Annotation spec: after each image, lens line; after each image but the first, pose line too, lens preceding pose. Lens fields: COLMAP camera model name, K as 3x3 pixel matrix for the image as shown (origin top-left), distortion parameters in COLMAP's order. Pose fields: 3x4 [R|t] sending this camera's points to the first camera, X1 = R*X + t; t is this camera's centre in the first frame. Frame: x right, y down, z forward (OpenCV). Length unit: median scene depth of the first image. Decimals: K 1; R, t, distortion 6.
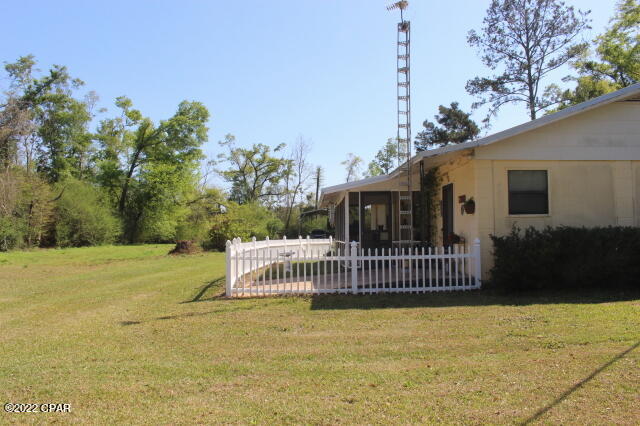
lens RADIAL K [[533.9, 0, 320.0], [0, 533.9, 213.0], [0, 0, 1]] dist [-0.164600, 0.153908]
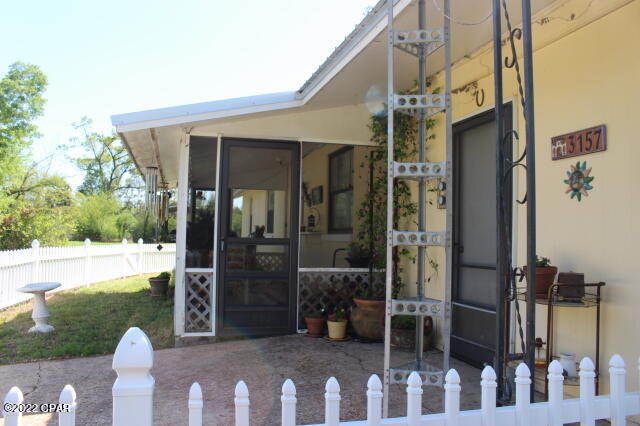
lens RADIAL K [[533.9, 0, 320.0], [0, 533.9, 213.0], [0, 0, 1]] dist [-0.164600, 0.153908]
pose [[0.970110, 0.036422, 0.239916, 0.012425], [-0.036100, 0.999332, -0.005736, 0.003047], [-0.239965, -0.003097, 0.970777, 0.136963]]
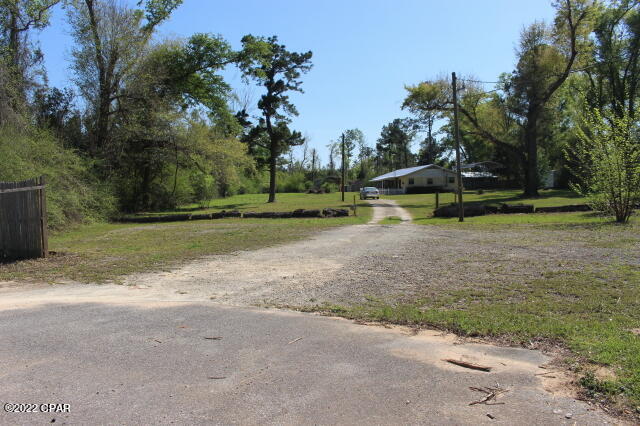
lens RADIAL K [[533.9, 0, 320.0], [0, 533.9, 213.0], [0, 0, 1]] dist [-0.164600, 0.153908]
pose [[0.991716, -0.001398, 0.128440, -0.310691], [-0.009037, 0.996704, 0.080625, -0.031382], [-0.128129, -0.081117, 0.988435, -1.059373]]
